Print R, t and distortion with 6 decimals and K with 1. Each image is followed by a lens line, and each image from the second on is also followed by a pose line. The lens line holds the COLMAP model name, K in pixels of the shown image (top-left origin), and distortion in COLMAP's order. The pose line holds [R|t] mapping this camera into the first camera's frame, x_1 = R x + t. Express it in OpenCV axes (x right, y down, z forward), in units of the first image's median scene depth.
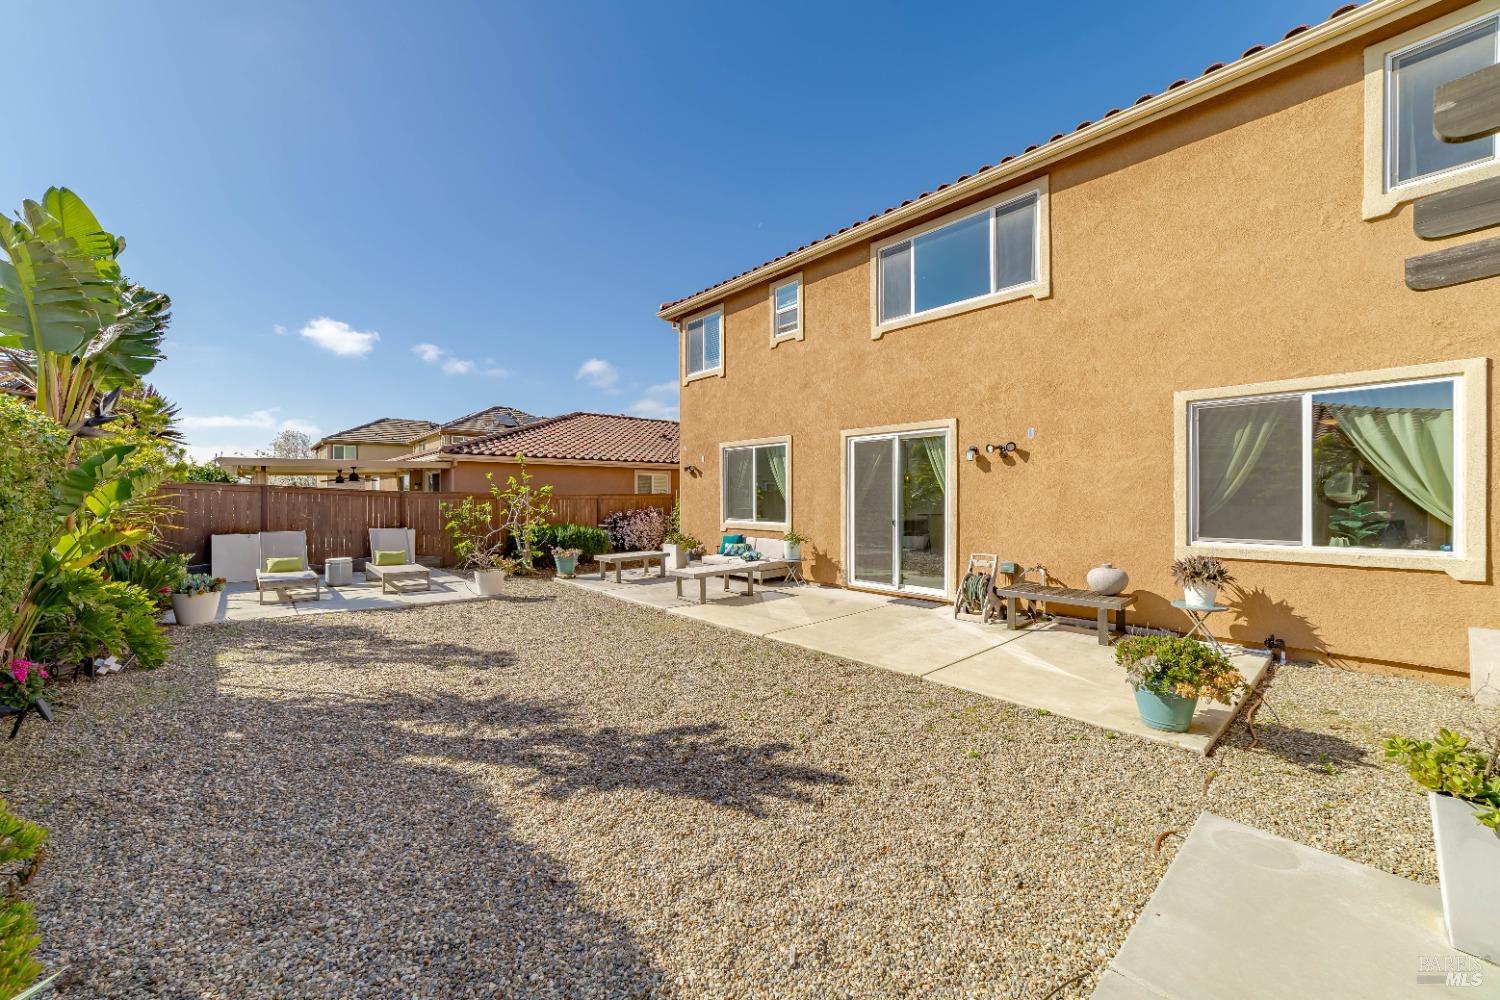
lens RADIAL K [[578.9, 0, 740.7], [0, 578.9, 502.7], [0, 0, 1]] dist [-0.015919, 0.004729]
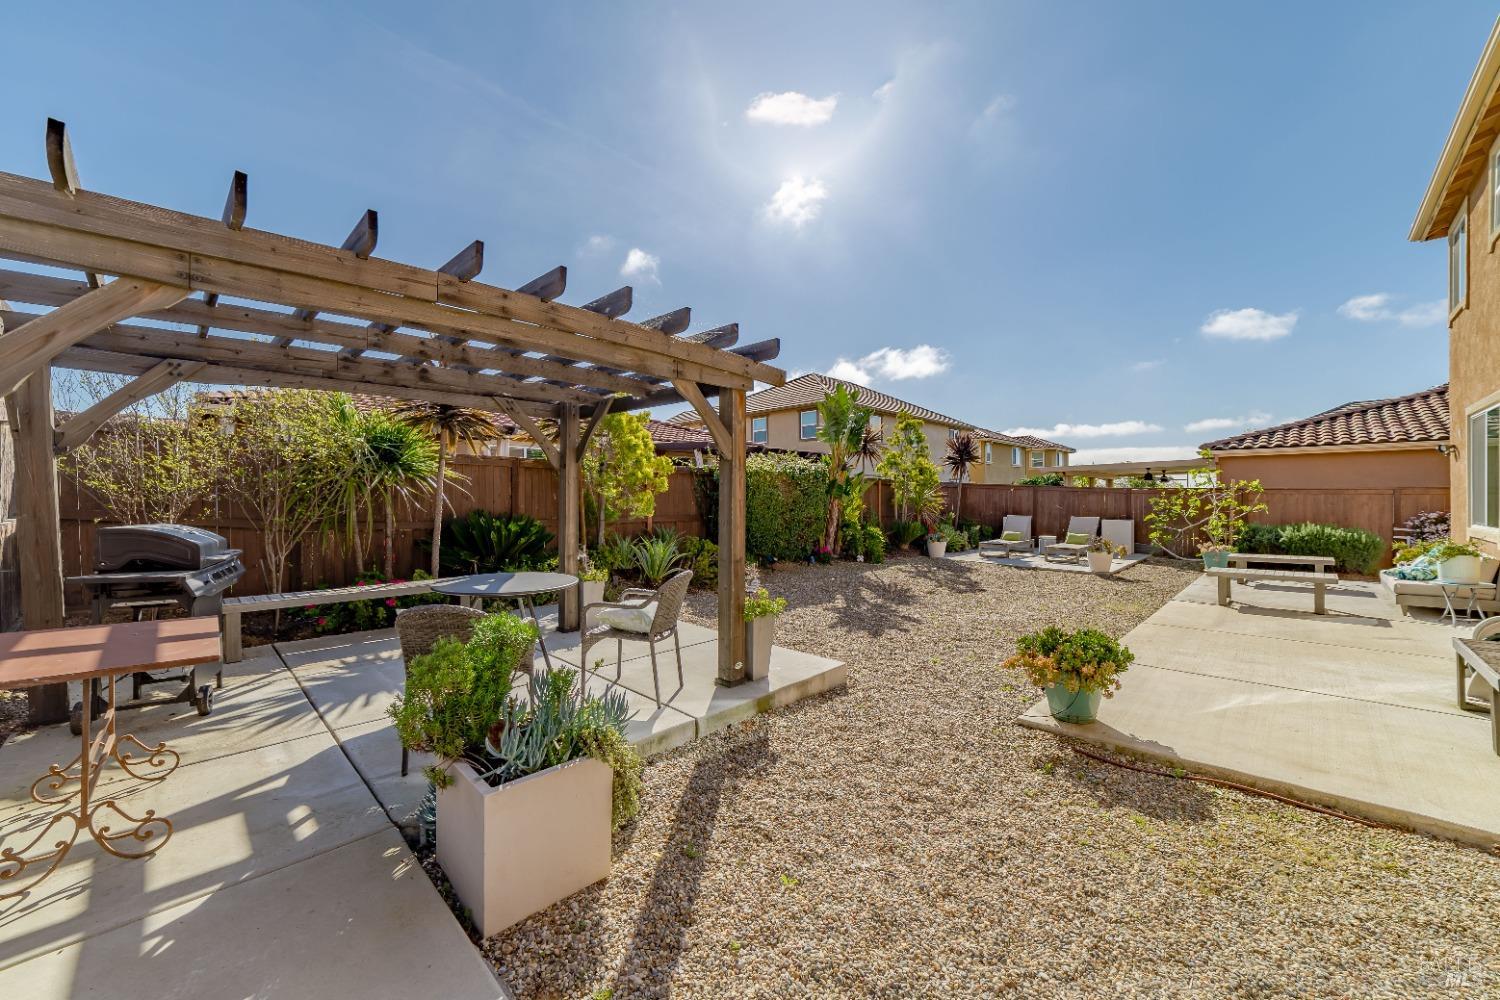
lens RADIAL K [[578.9, 0, 745.1], [0, 578.9, 500.8], [0, 0, 1]] dist [-0.015919, 0.004729]
pose [[0.060133, 0.003138, -0.998185, 0.515848], [-0.013478, 0.999906, 0.002331, 0.013622], [0.998099, 0.013313, 0.060170, 0.126886]]
